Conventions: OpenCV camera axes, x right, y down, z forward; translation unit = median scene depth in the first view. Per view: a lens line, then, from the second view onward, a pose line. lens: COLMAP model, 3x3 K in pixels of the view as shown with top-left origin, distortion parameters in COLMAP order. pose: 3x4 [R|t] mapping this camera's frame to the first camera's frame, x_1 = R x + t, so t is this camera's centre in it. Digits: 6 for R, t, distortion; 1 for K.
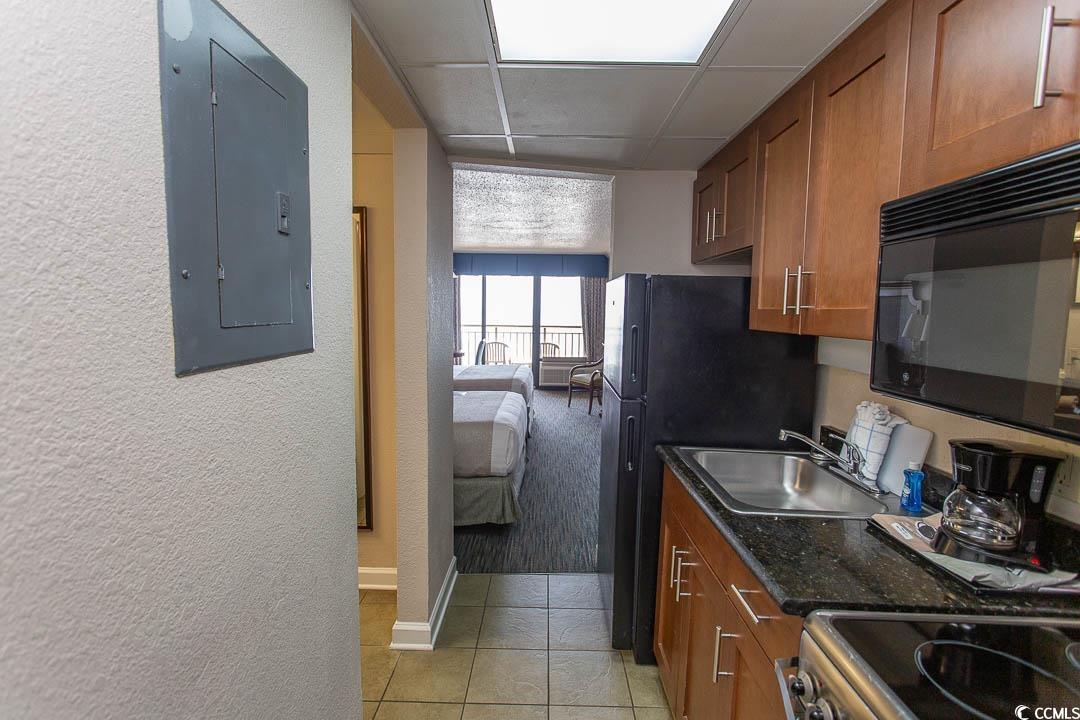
lens RADIAL K [[512.2, 0, 538.4], [0, 512.2, 354.7], [0, 0, 1]] dist [0.002840, 0.001185]
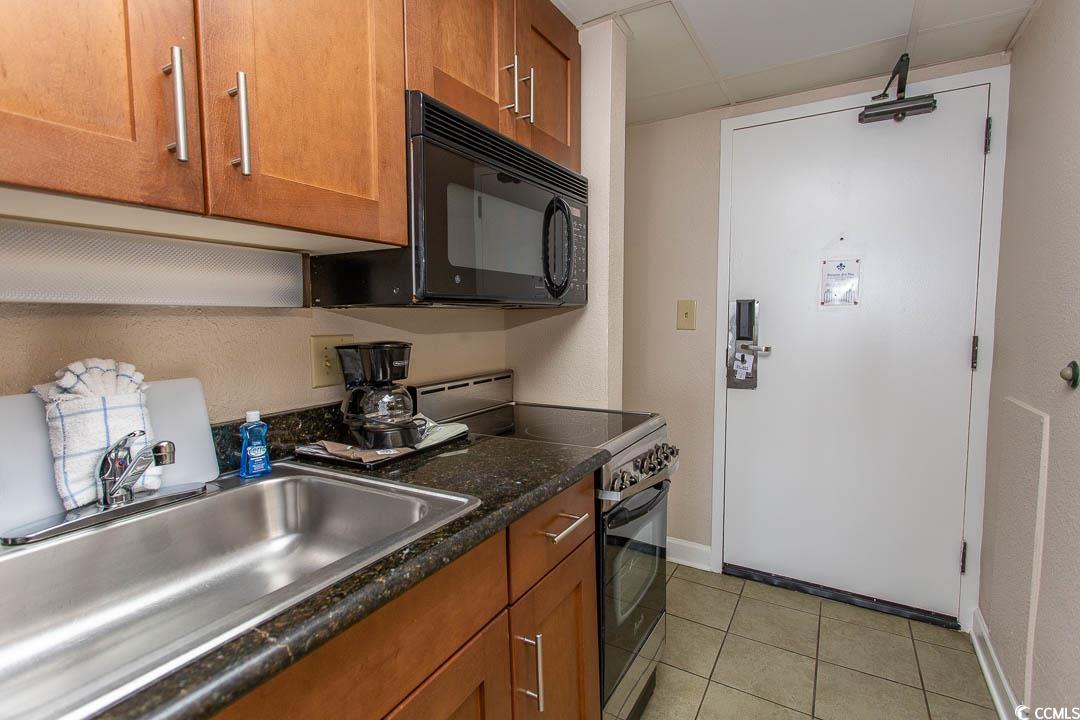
lens RADIAL K [[513.6, 0, 537.5], [0, 513.6, 353.5], [0, 0, 1]] dist [0.003284, 0.000612]
pose [[-0.866845, -0.046113, 0.496440, 0.006341], [0.035353, 0.987522, 0.153459, 0.013743], [-0.497322, 0.150576, -0.854399, 0.683051]]
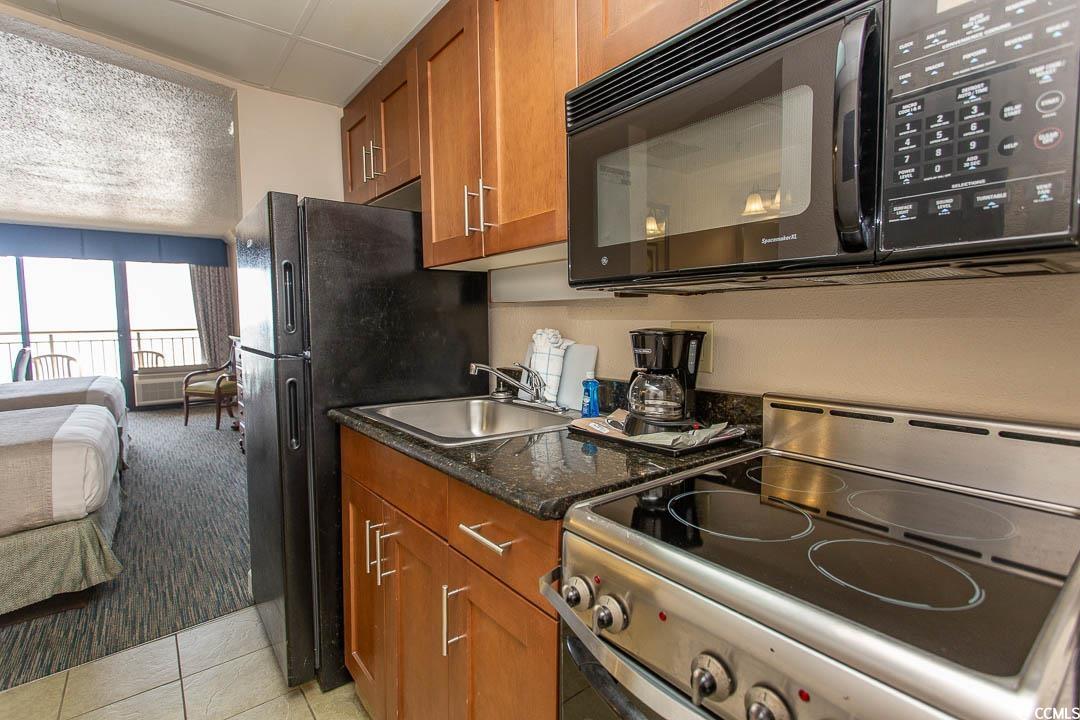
lens RADIAL K [[513.6, 0, 537.5], [0, 513.6, 353.5], [0, 0, 1]] dist [0.003284, 0.000612]
pose [[0.780537, -0.069147, 0.621273, -0.006384], [0.080180, 0.996728, 0.010201, 0.073579], [-0.619946, 0.041851, 0.783528, 0.111635]]
